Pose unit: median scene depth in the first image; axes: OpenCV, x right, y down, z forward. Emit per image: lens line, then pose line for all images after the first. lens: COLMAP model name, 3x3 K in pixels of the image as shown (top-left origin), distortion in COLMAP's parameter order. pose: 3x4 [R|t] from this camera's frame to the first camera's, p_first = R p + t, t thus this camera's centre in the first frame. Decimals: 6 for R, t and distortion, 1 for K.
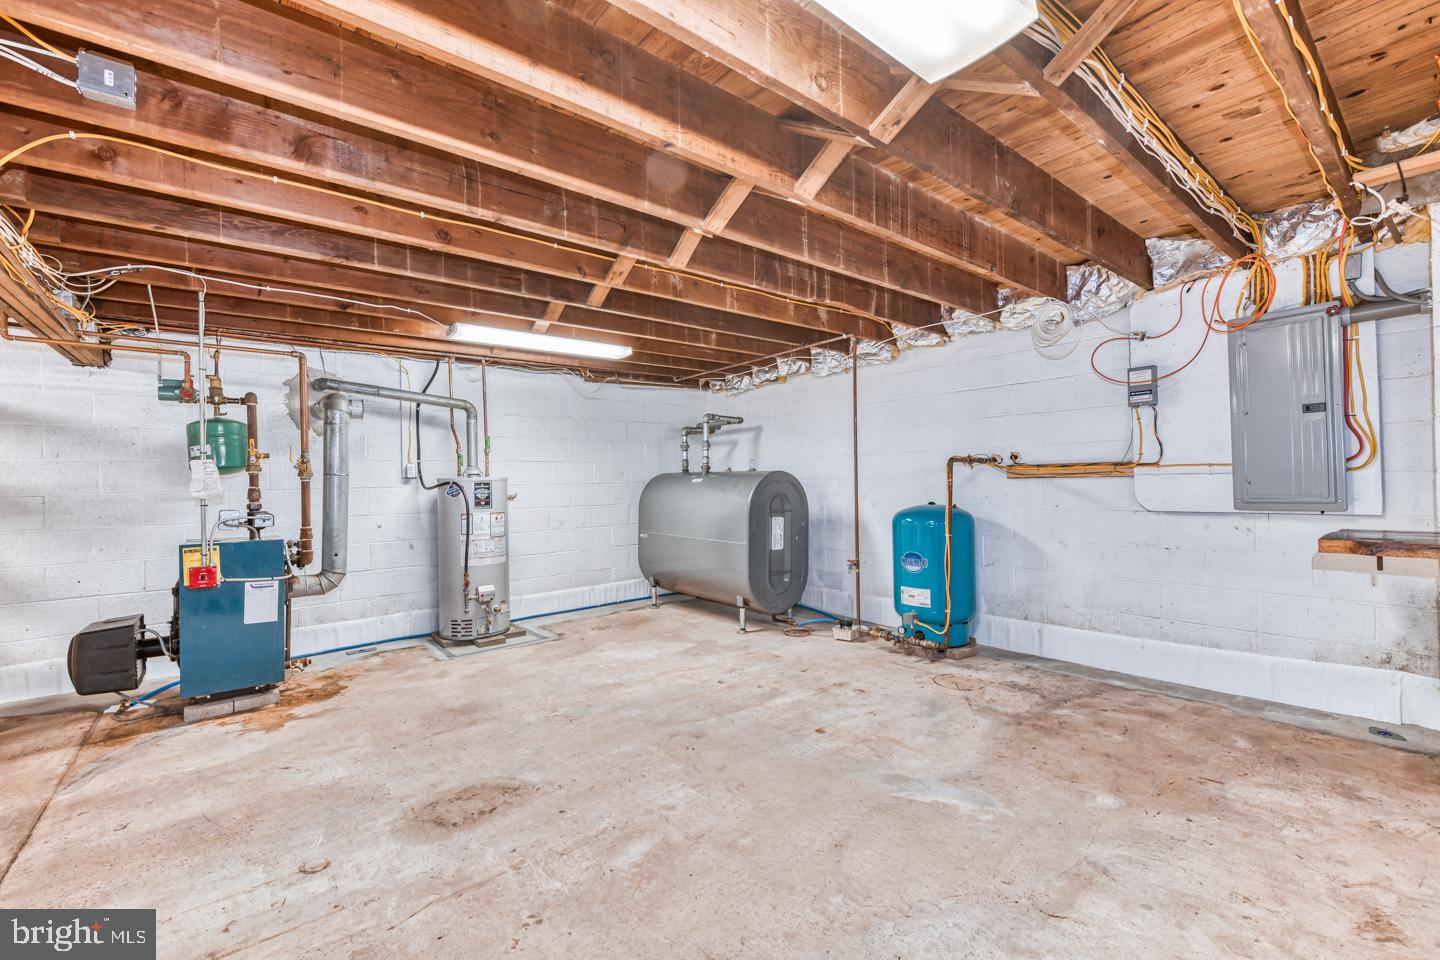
lens RADIAL K [[589.7, 0, 717.2], [0, 589.7, 478.1], [0, 0, 1]] dist [0.006419, -0.002009]
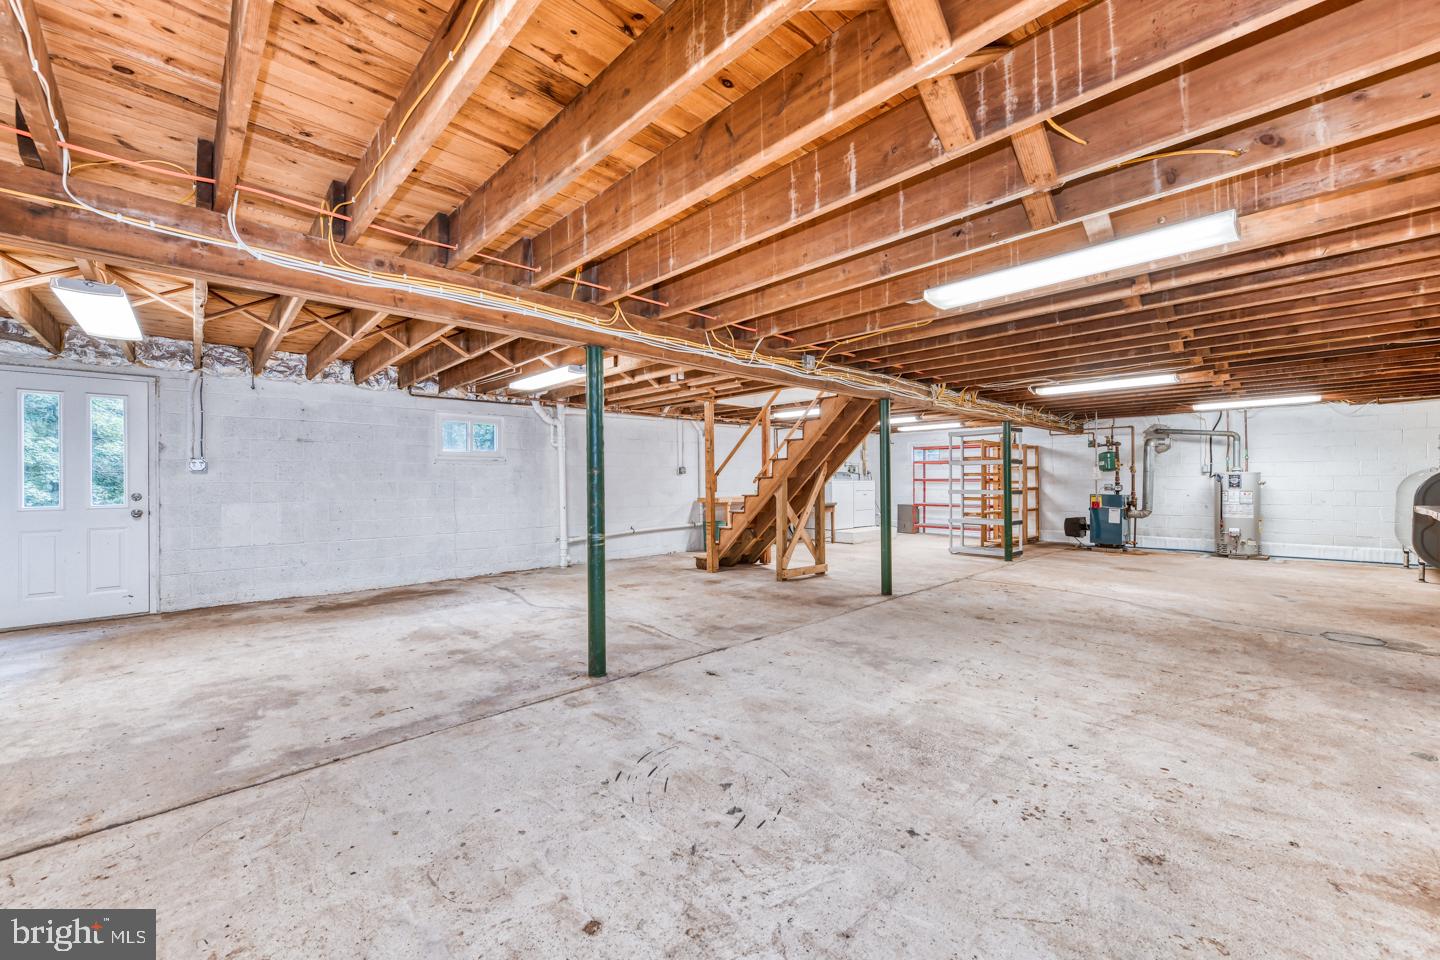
lens RADIAL K [[568.7, 0, 719.2], [0, 568.7, 480.5], [0, 0, 1]] dist [0.003330, -0.000291]
pose [[0.091753, 0.015680, -0.995658, 1.608319], [0.009280, 0.999819, 0.016601, -0.025348], [0.995739, -0.010763, 0.091591, -1.042257]]
